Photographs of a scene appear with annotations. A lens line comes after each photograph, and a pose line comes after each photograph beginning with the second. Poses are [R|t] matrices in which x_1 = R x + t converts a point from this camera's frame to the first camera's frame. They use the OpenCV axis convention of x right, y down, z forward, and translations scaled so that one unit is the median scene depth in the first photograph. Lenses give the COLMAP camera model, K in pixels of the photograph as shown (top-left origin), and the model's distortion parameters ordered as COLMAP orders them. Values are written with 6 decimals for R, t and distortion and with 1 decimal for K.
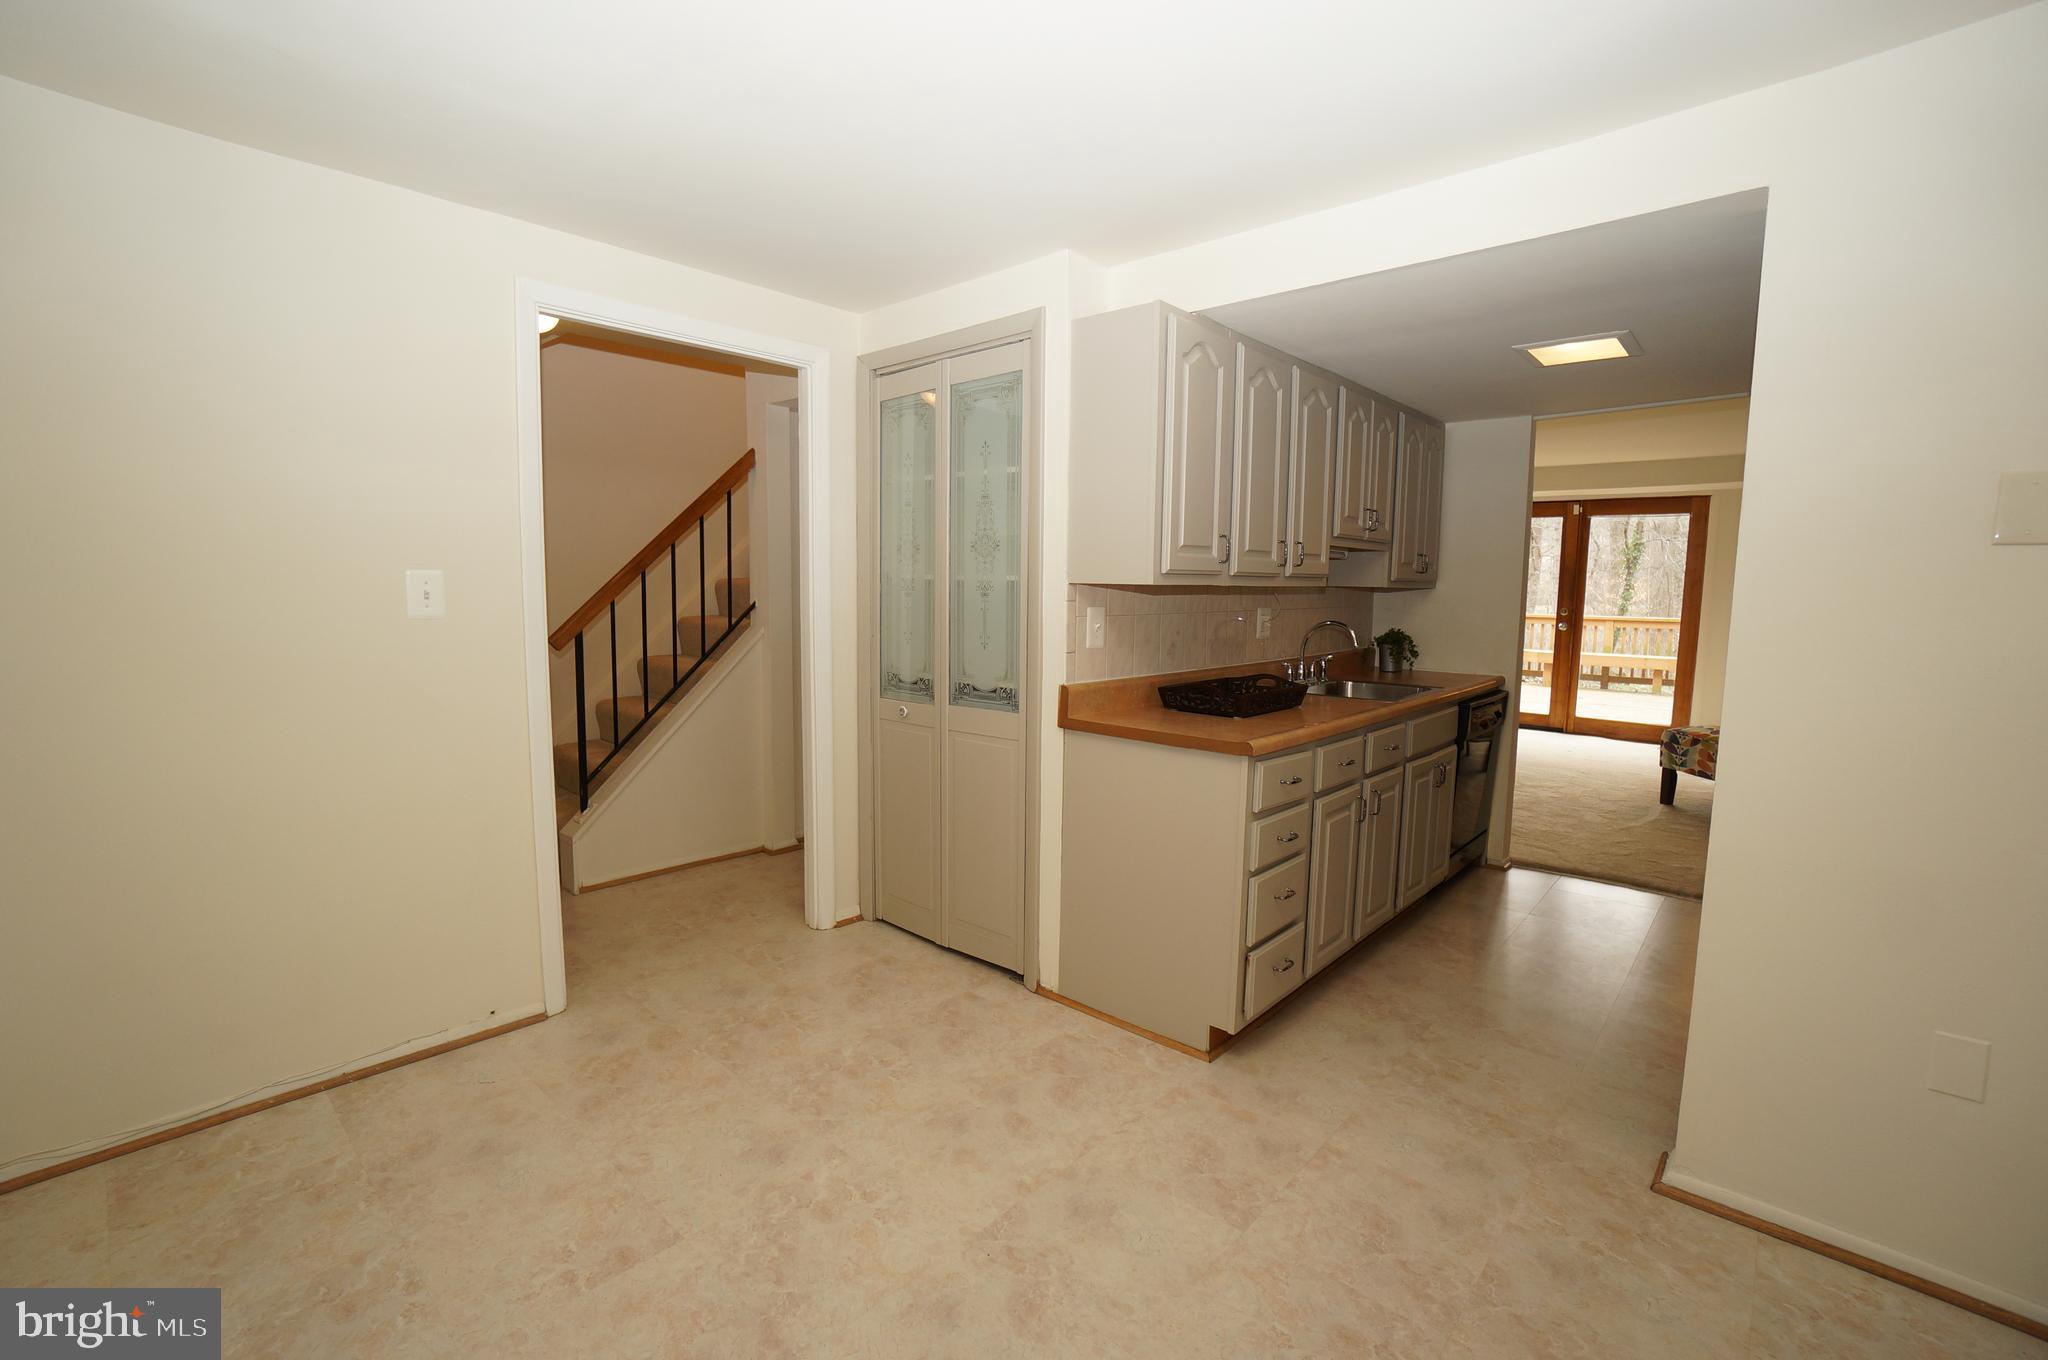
lens RADIAL K [[904.6, 0, 1005.5], [0, 904.6, 681.2], [0, 0, 1]] dist [-0.073127, 0.027116]
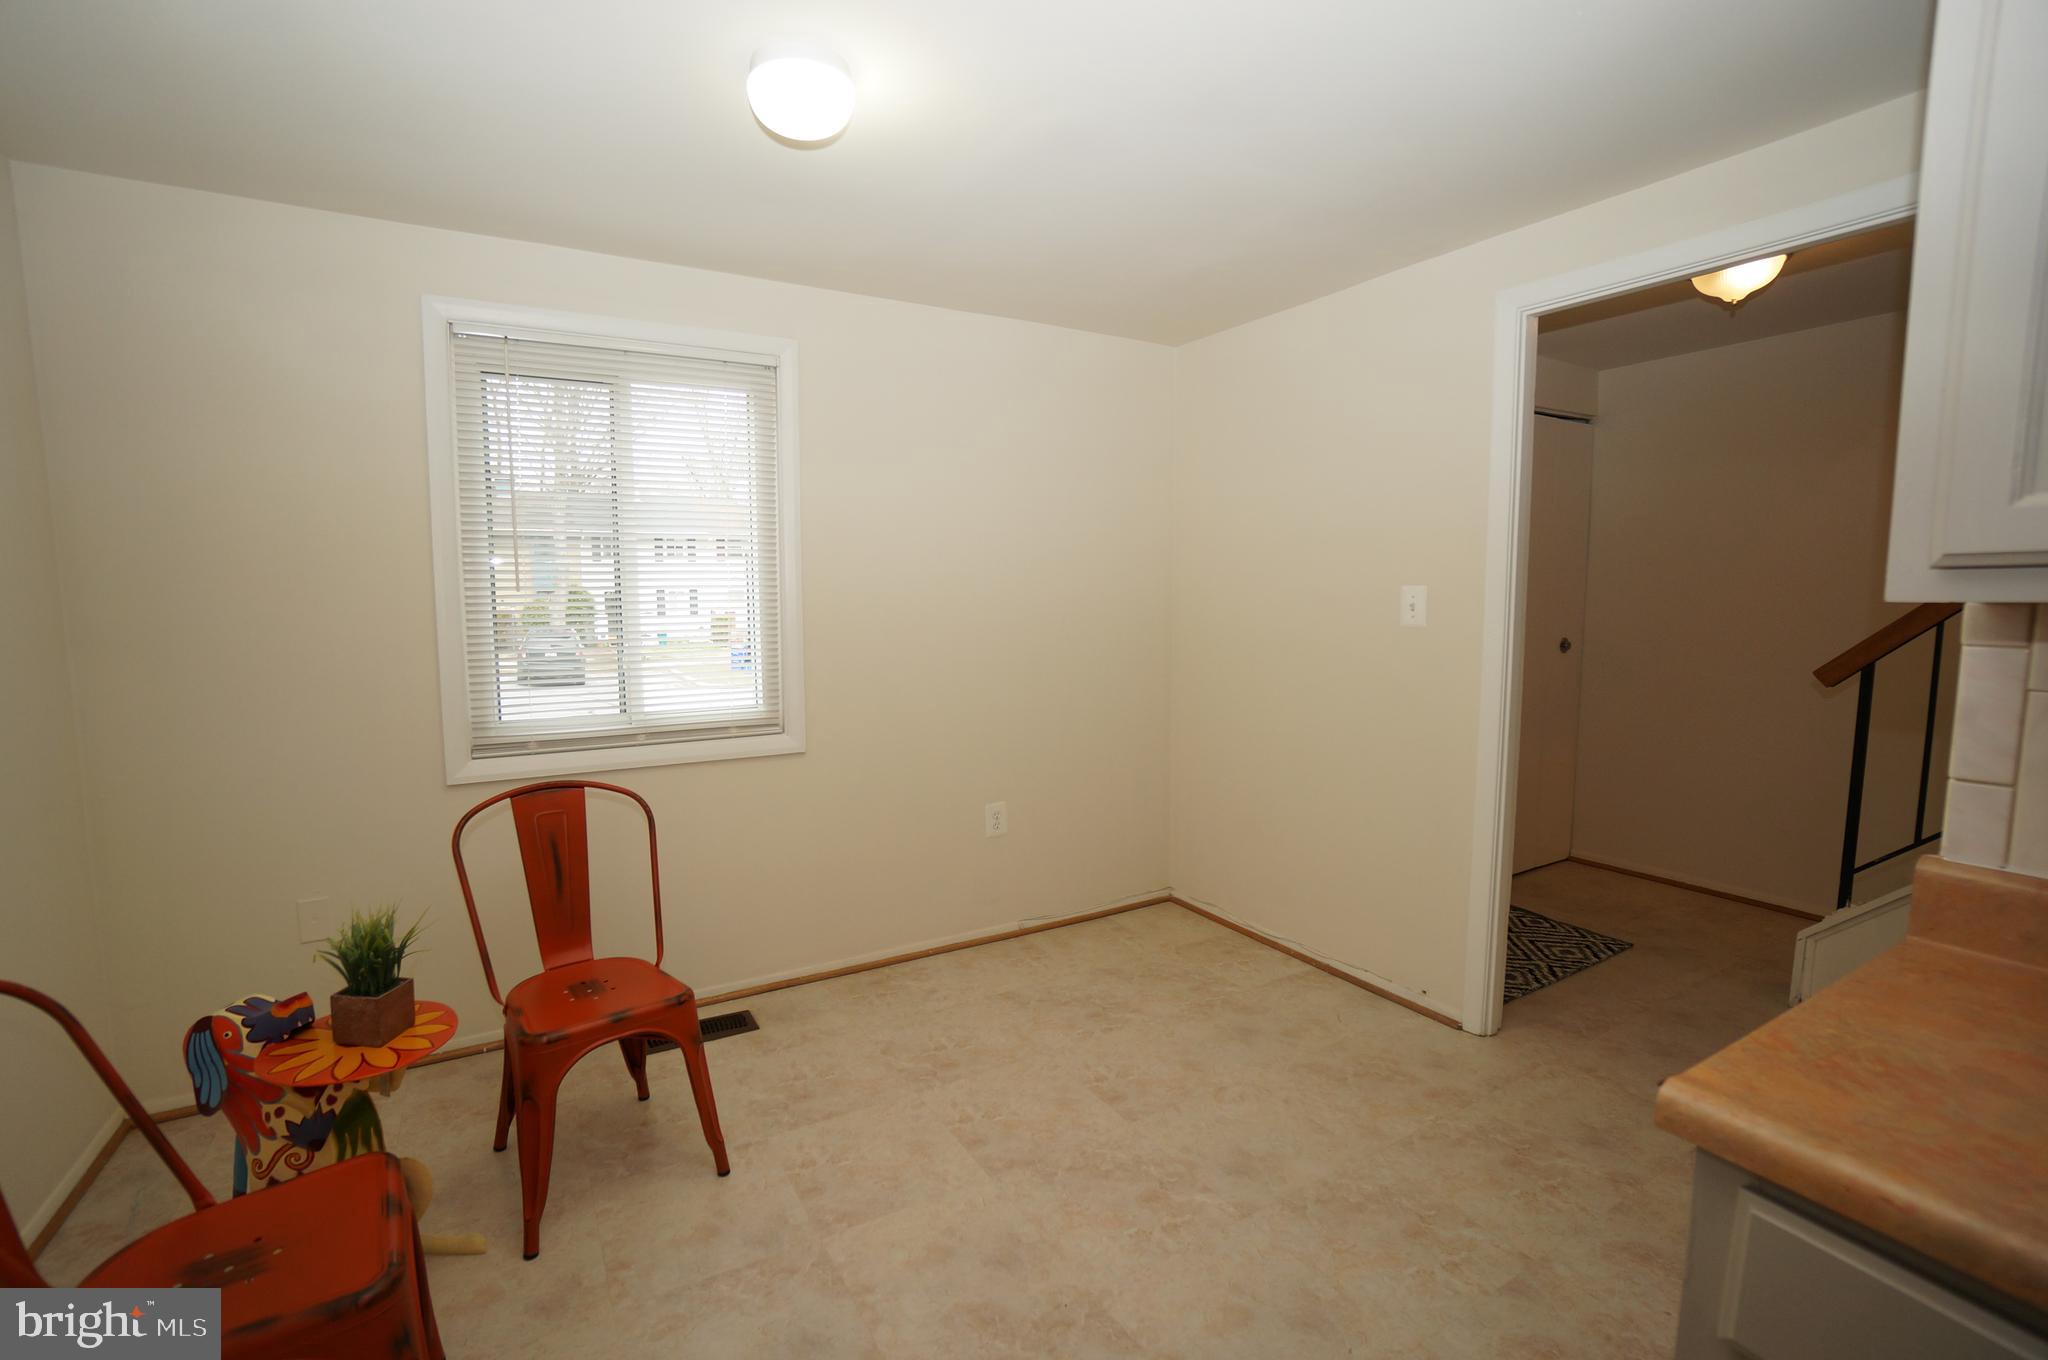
lens RADIAL K [[904.6, 0, 1005.5], [0, 904.6, 681.2], [0, 0, 1]] dist [-0.073127, 0.027116]
pose [[-0.301508, 0.085716, -0.949603, 0.631958], [-0.104116, 0.987035, 0.122153, -0.089276], [0.947762, 0.135699, -0.288674, 0.846447]]
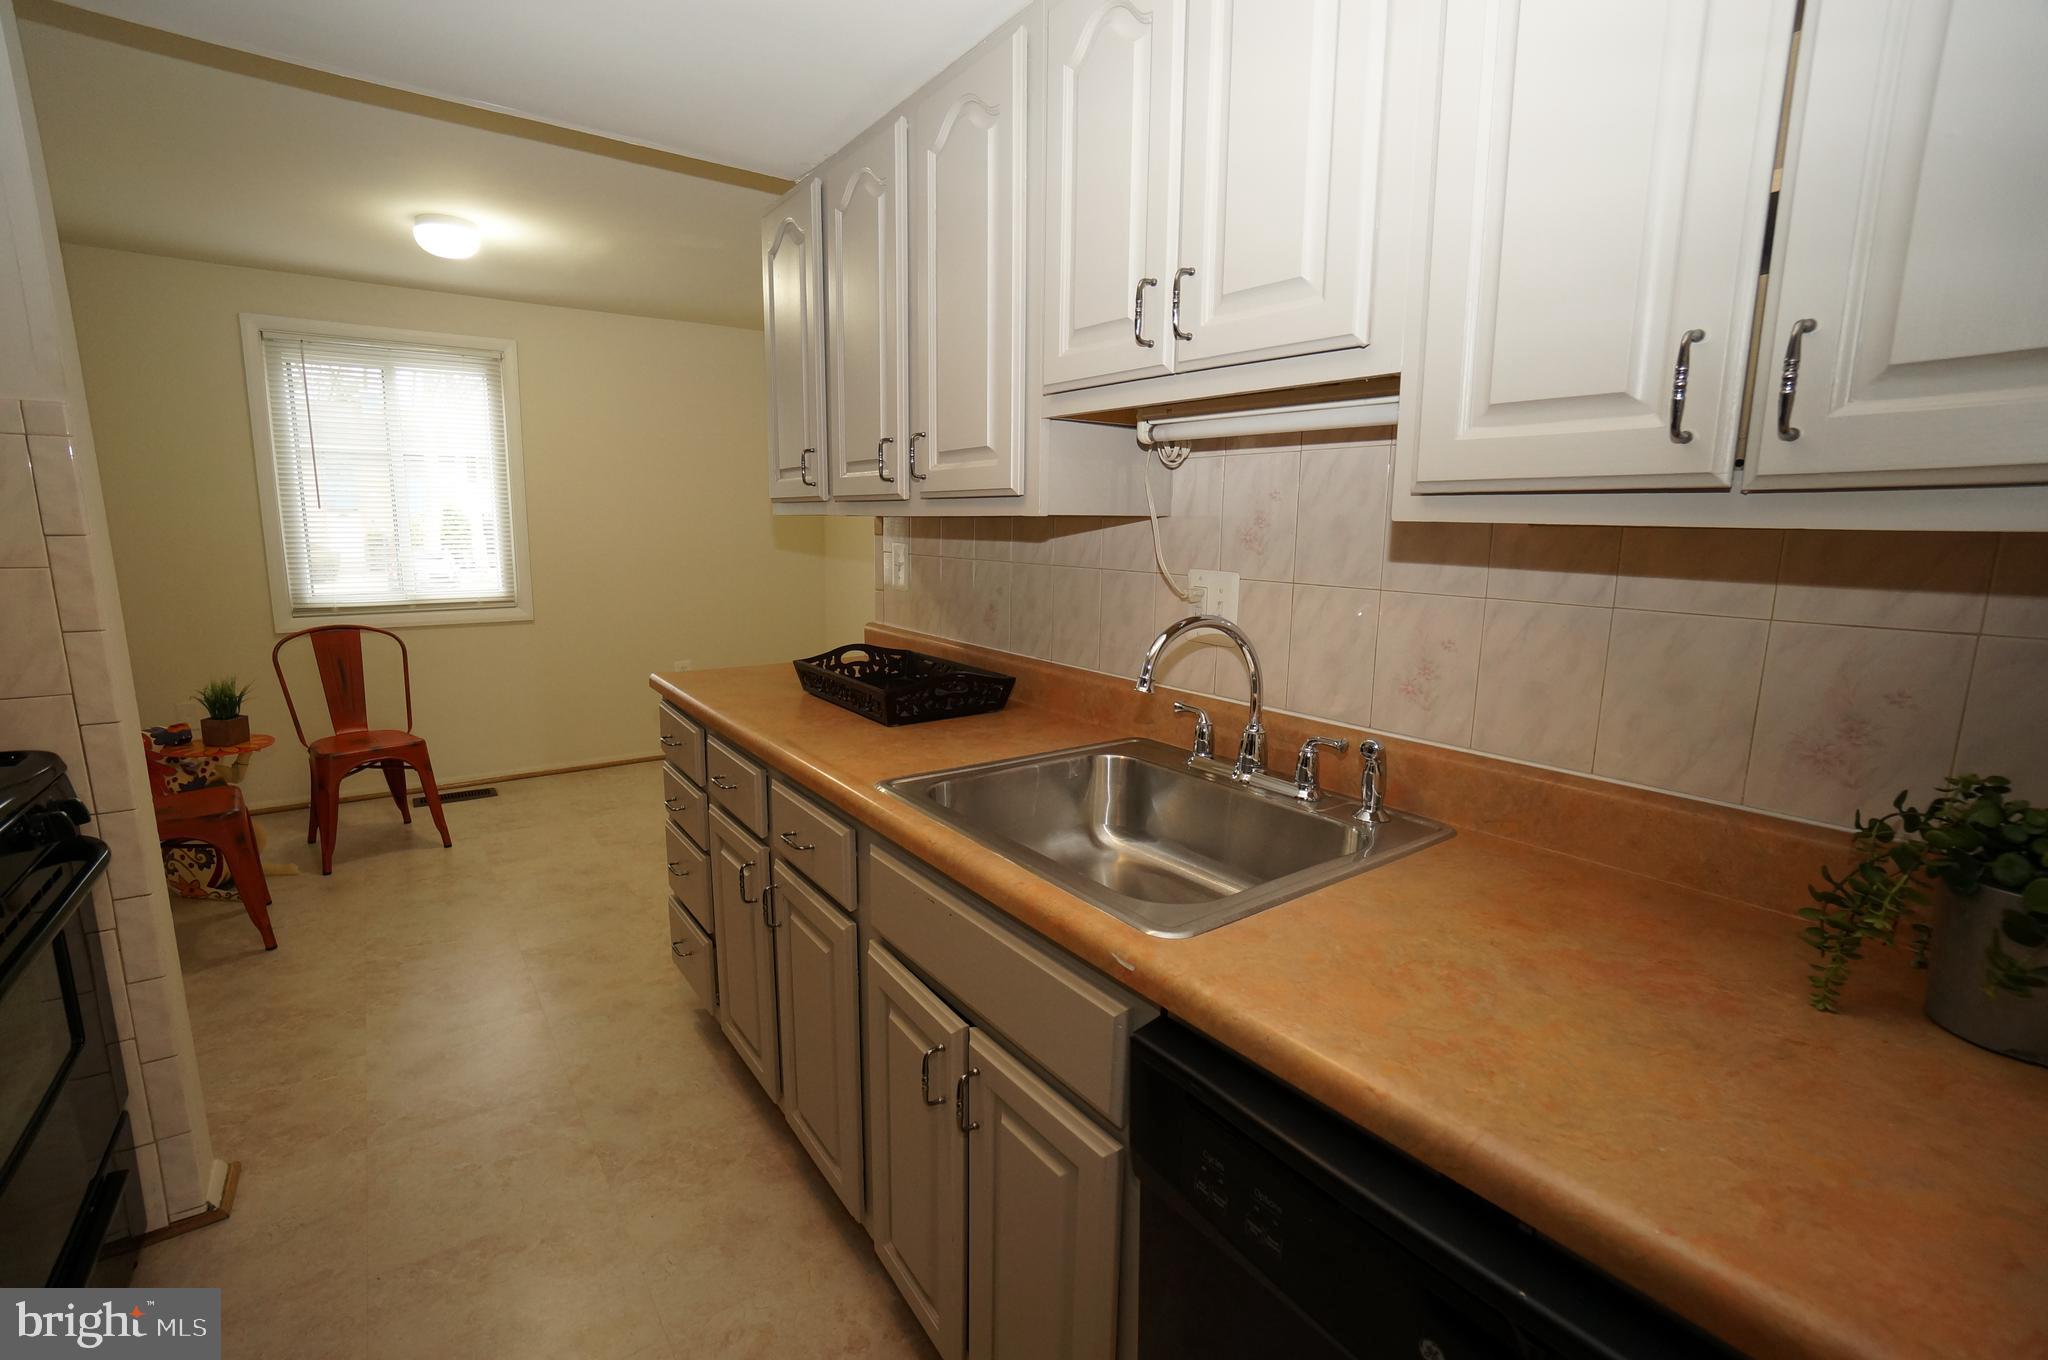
lens RADIAL K [[904.6, 0, 1005.5], [0, 904.6, 681.2], [0, 0, 1]] dist [-0.073127, 0.027116]
pose [[-0.201439, 0.162582, -0.965914, 1.547492], [-0.124513, 0.973878, 0.189890, -0.213852], [0.971555, 0.158520, -0.175933, 2.091242]]
